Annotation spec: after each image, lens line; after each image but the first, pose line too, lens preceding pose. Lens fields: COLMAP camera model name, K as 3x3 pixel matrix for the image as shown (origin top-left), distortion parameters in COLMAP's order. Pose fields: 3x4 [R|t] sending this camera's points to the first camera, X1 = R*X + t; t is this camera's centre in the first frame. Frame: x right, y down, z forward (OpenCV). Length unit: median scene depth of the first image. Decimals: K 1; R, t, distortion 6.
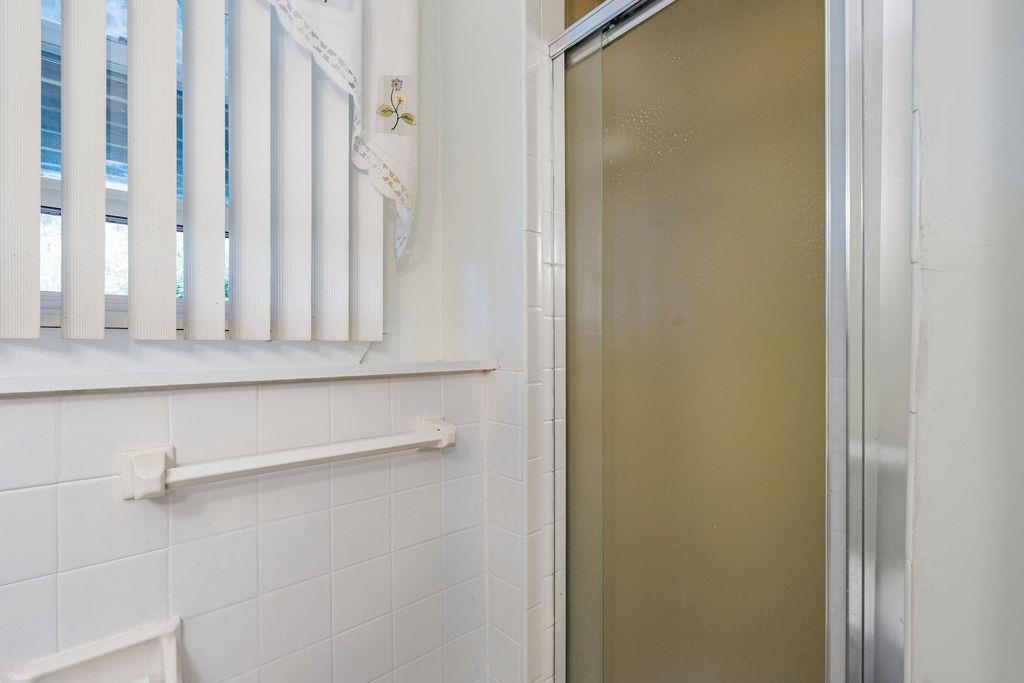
lens RADIAL K [[462.0, 0, 510.5], [0, 462.0, 351.6], [0, 0, 1]] dist [0.000297, 0.000079]
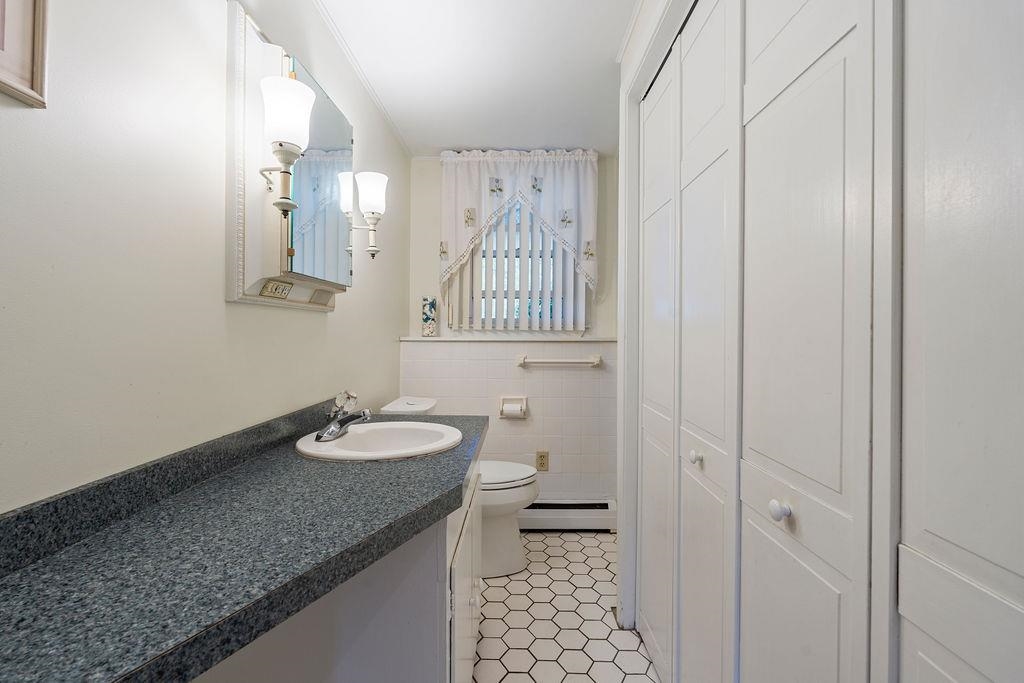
lens RADIAL K [[456.8, 0, 512.9], [0, 456.8, 330.7], [0, 0, 1]] dist [-0.001929, 0.000249]
pose [[0.752226, 0.006258, -0.658876, 1.343443], [-0.008987, 0.999959, -0.000763, -0.010665], [0.658844, 0.006495, 0.752251, -1.548061]]
